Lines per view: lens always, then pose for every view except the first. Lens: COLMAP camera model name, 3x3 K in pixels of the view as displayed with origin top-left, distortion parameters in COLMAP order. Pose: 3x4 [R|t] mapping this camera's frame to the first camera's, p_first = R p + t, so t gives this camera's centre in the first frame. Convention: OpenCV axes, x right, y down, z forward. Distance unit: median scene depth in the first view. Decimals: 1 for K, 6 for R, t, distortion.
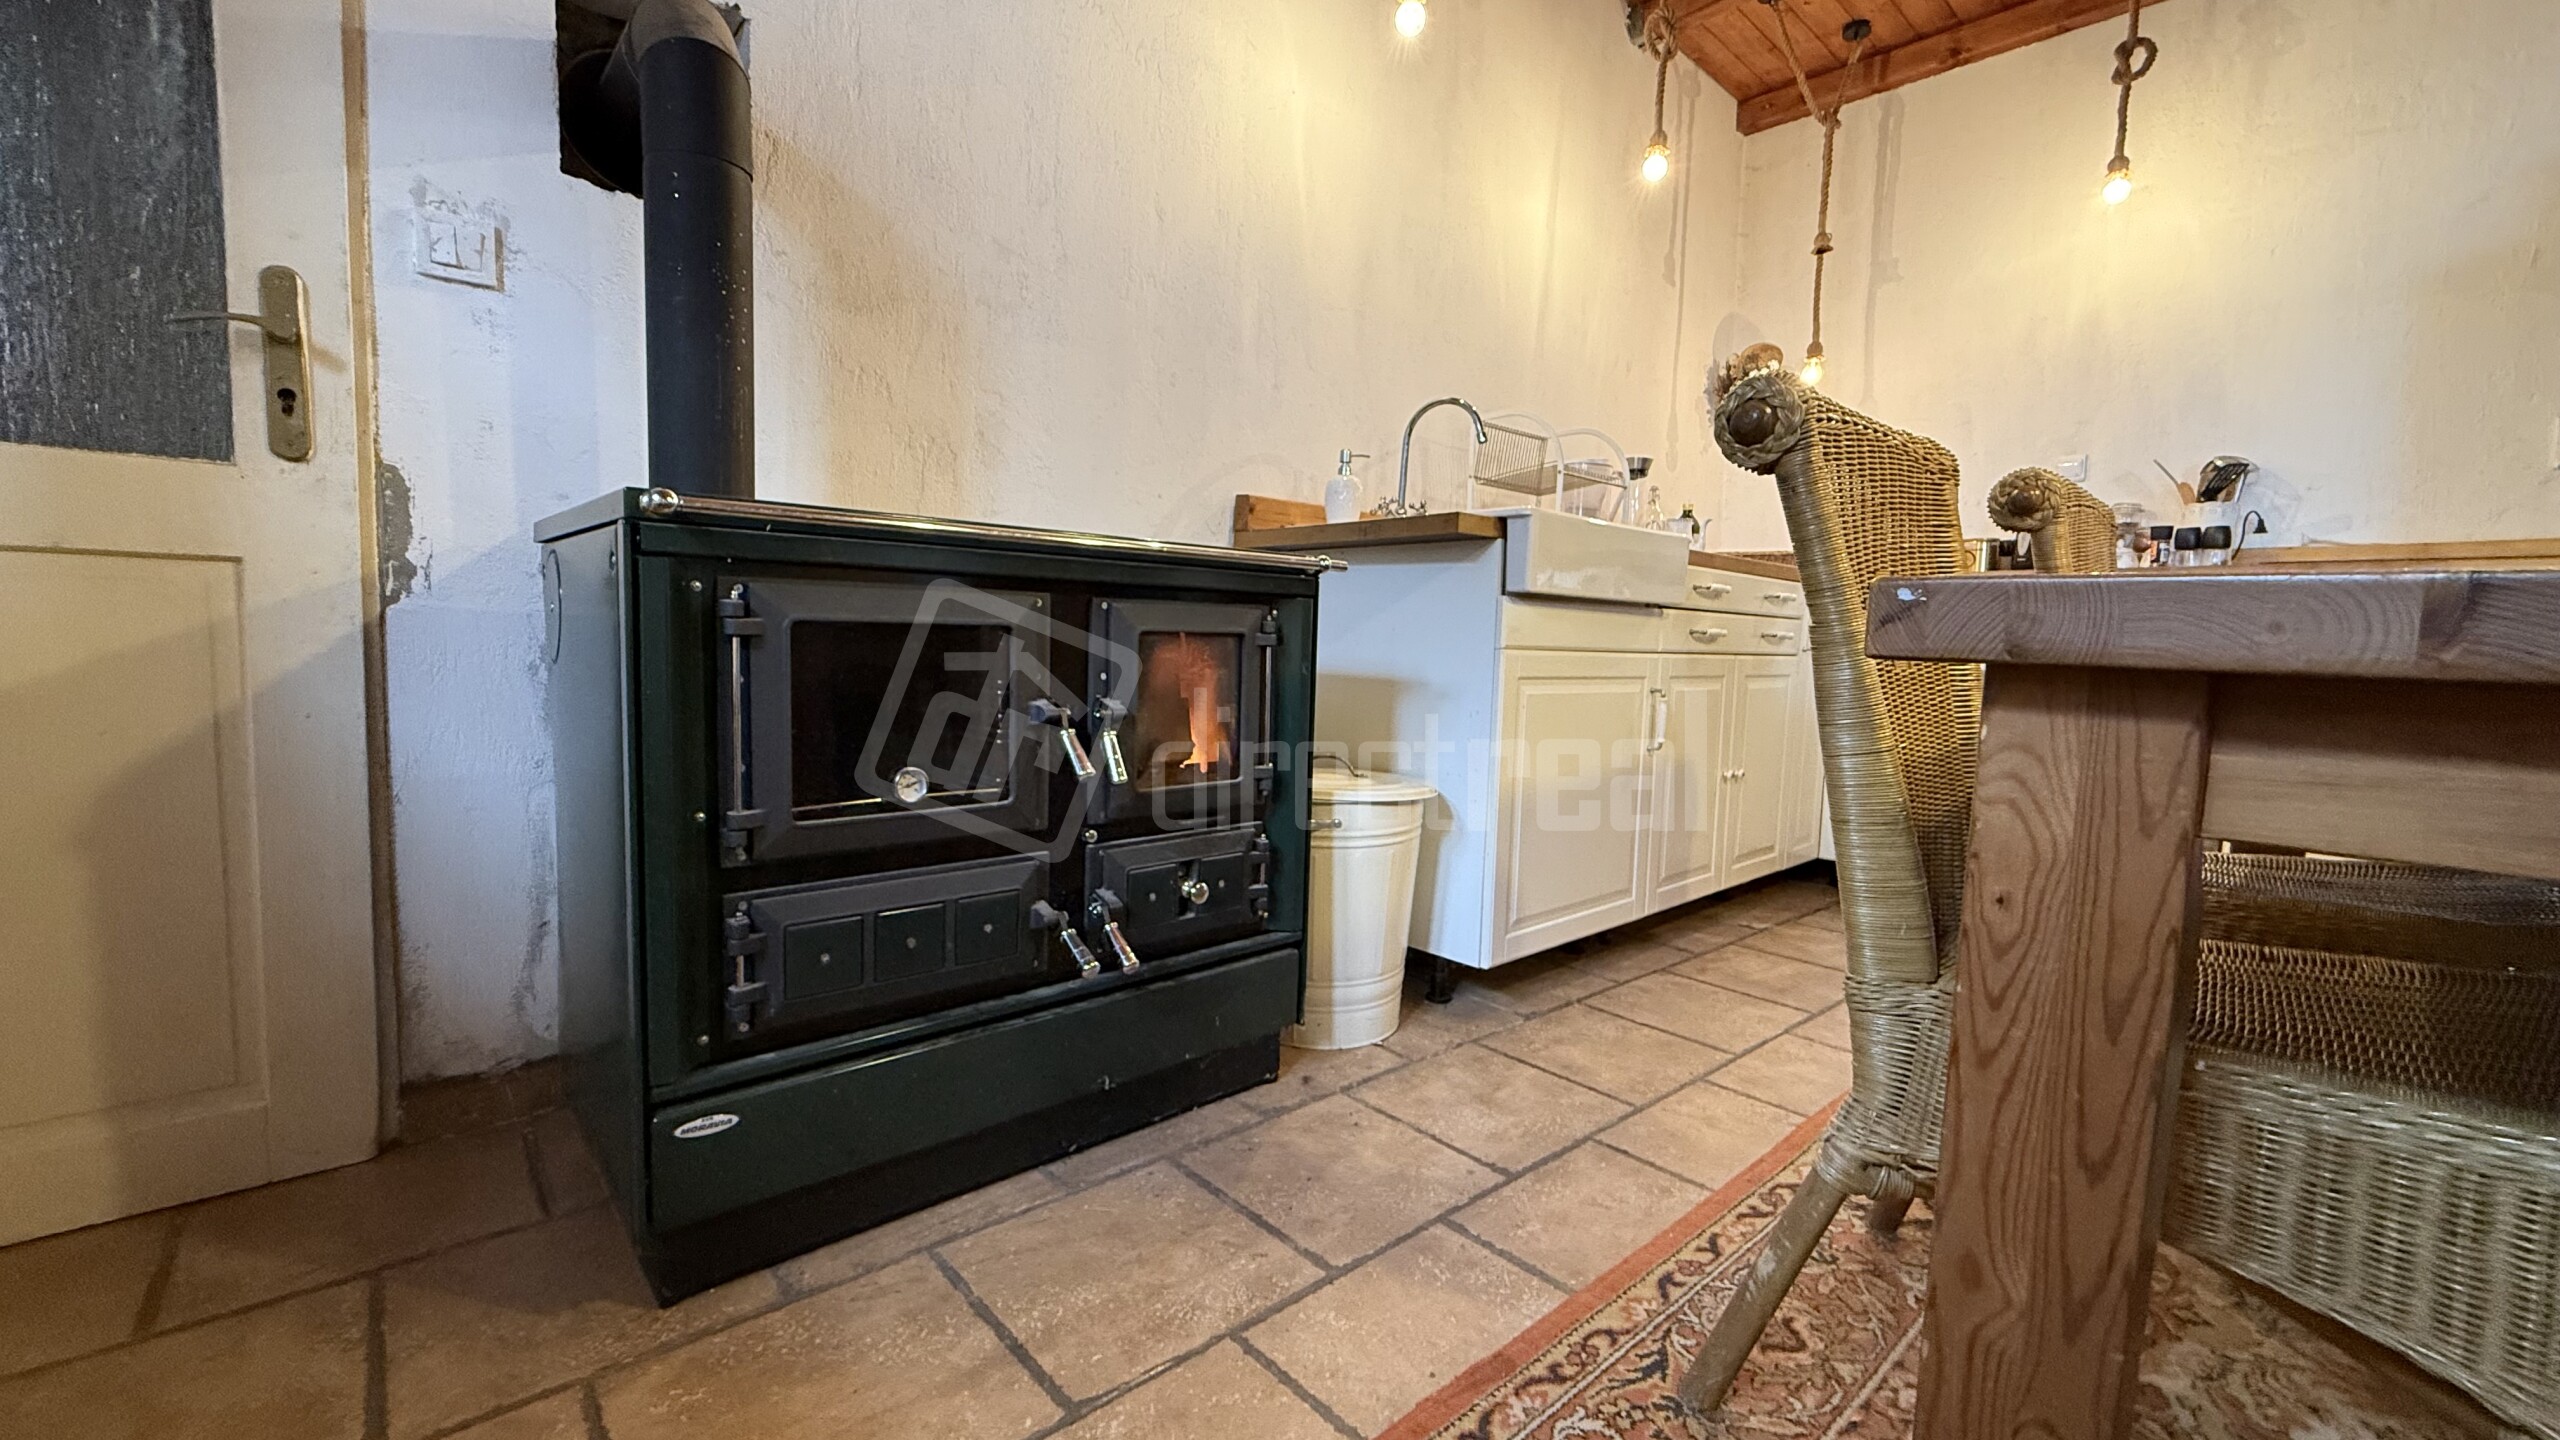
lens RADIAL K [[1019.3, 0, 1274.5], [0, 1019.3, 712.6], [0, 0, 1]] dist [0.001031, 0.000246]
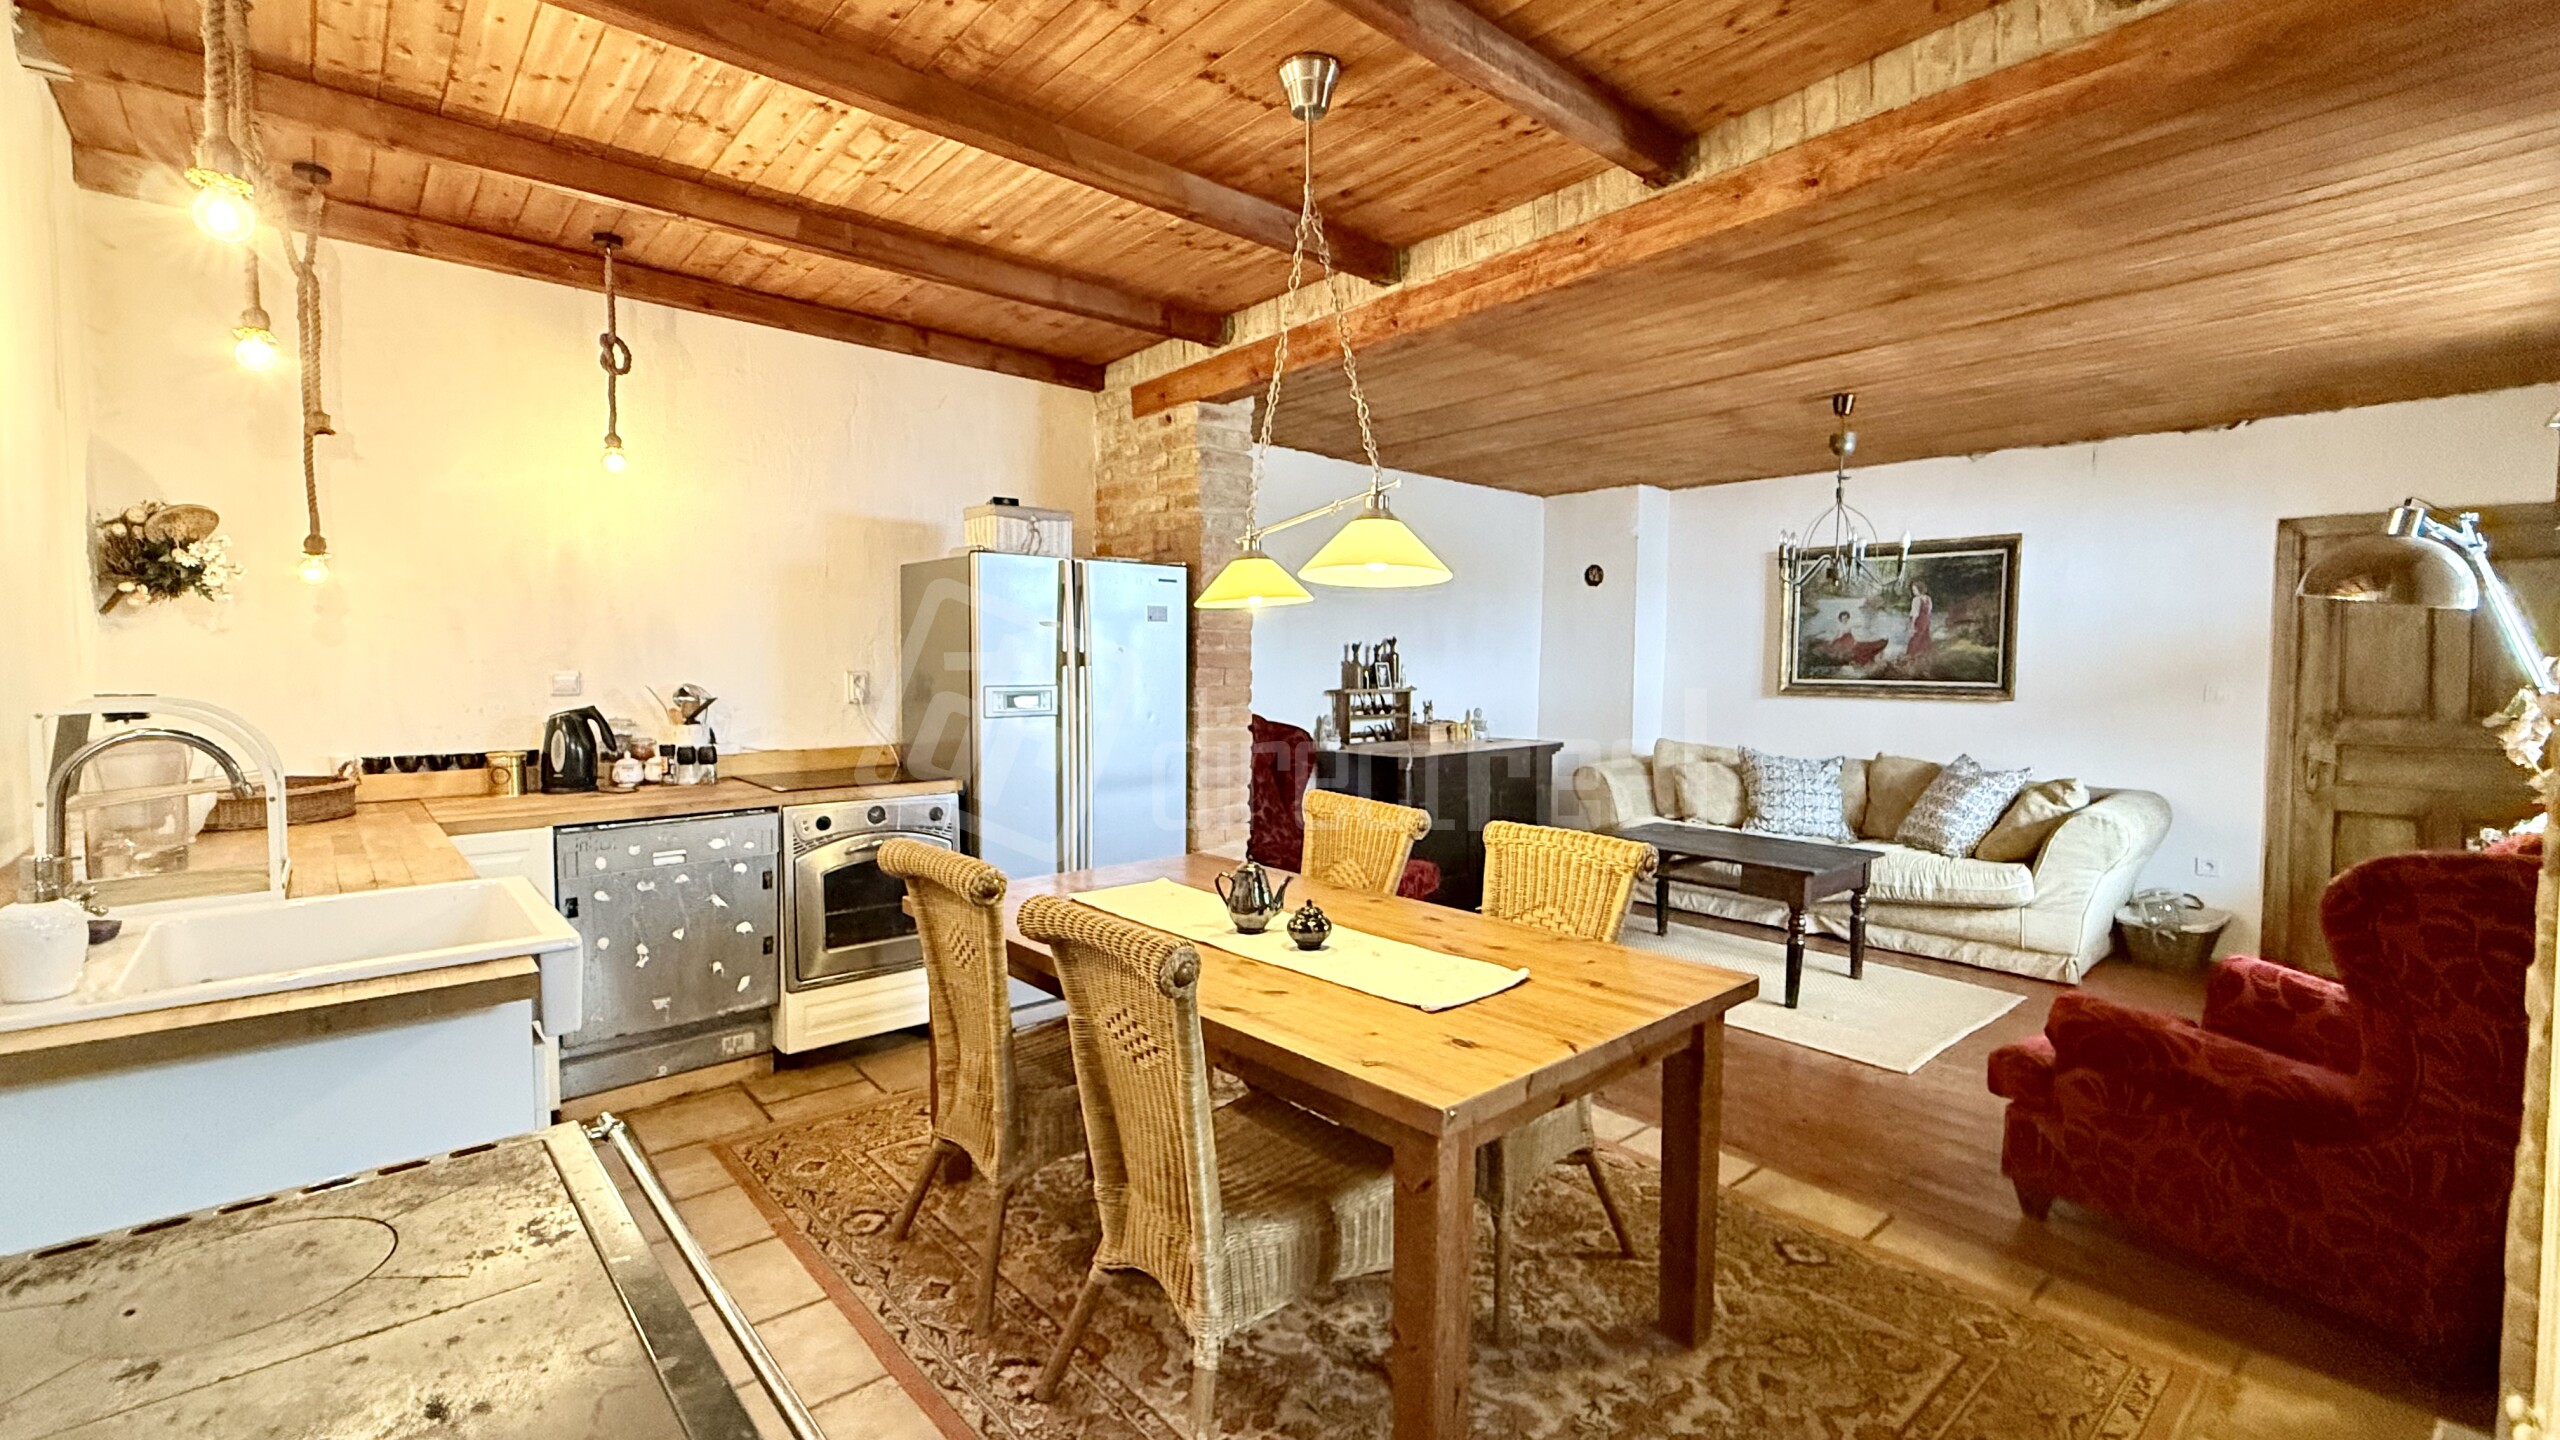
lens RADIAL K [[1089.7, 0, 1275.4], [0, 1089.7, 712.5], [0, 0, 1]] dist [0.000798, -0.000245]
pose [[0.010269, -0.080904, 0.996669, -0.915070], [0.074582, 0.994007, 0.079920, -0.601277], [-0.997162, 0.073513, 0.016241, 0.561308]]
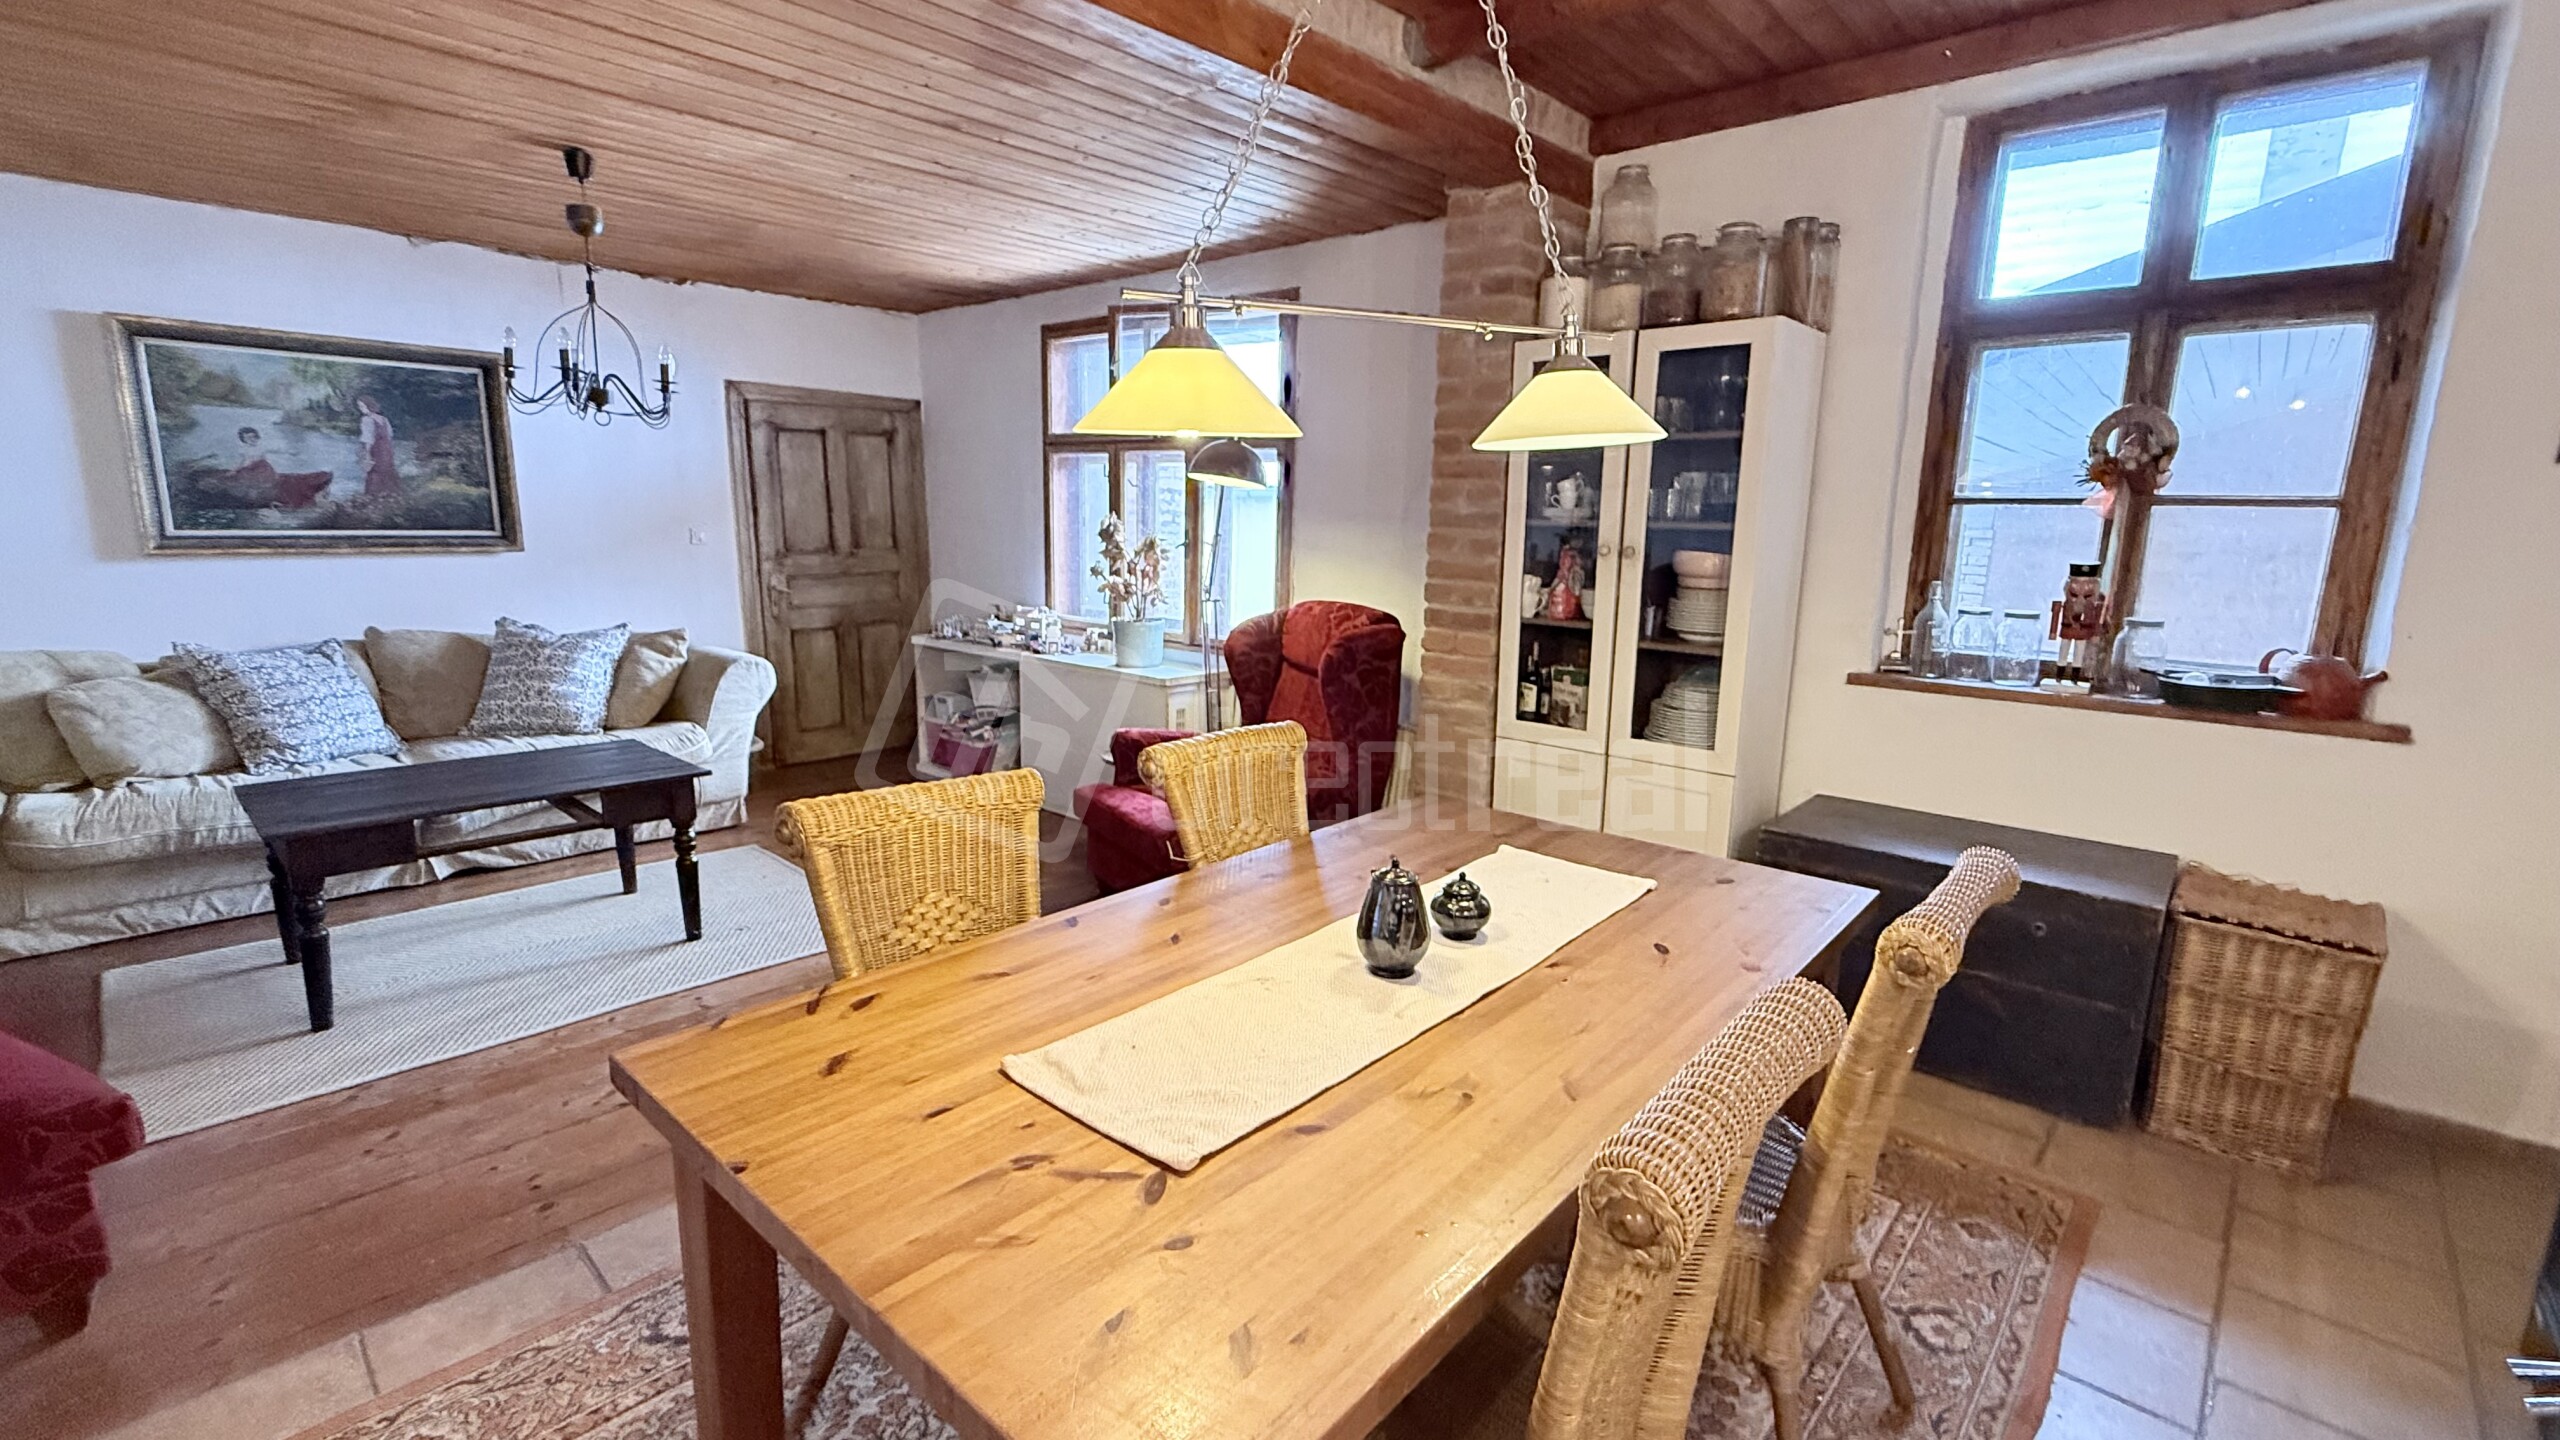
lens RADIAL K [[1089.7, 0, 1276.4], [0, 1089.7, 714.2], [0, 0, 1]] dist [0.000798, -0.000245]
pose [[-0.993810, -0.032972, -0.106092, 1.316689], [-0.059290, 0.964992, 0.255490, -0.664380], [0.093954, 0.260198, -0.960973, 1.818998]]
